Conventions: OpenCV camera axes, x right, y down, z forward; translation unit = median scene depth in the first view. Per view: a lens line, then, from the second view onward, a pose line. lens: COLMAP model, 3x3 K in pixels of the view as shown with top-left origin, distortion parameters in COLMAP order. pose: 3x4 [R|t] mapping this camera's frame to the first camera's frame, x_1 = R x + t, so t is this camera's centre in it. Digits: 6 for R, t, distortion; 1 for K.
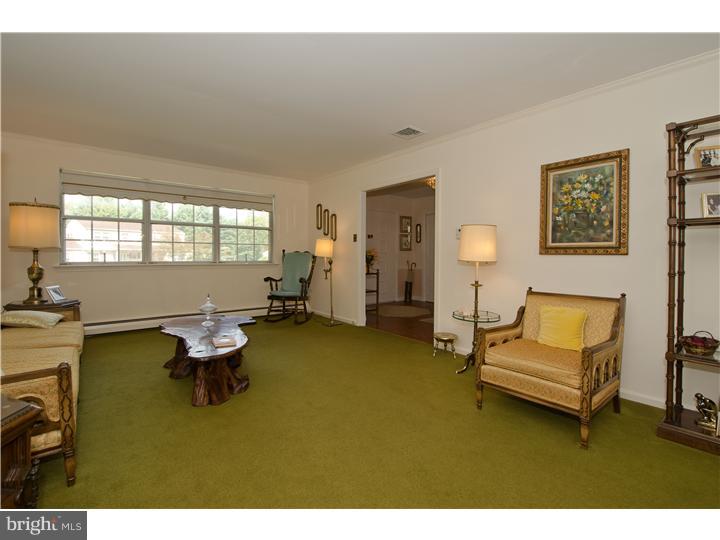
lens RADIAL K [[340.8, 0, 360.8], [0, 340.8, 259.8], [0, 0, 1]] dist [0.002942, 0.000498]
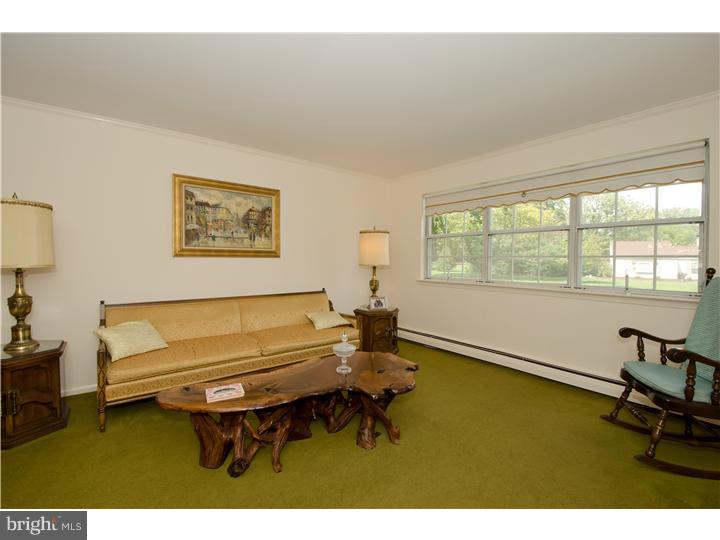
lens RADIAL K [[317.2, 0, 361.7], [0, 317.2, 272.8], [0, 0, 1]] dist [0.000957, 0.000017]
pose [[-0.003604, 0.039487, -0.999214, 0.172814], [-0.017632, 0.999062, 0.039545, -0.038611], [0.999838, 0.017761, -0.002904, 0.694067]]
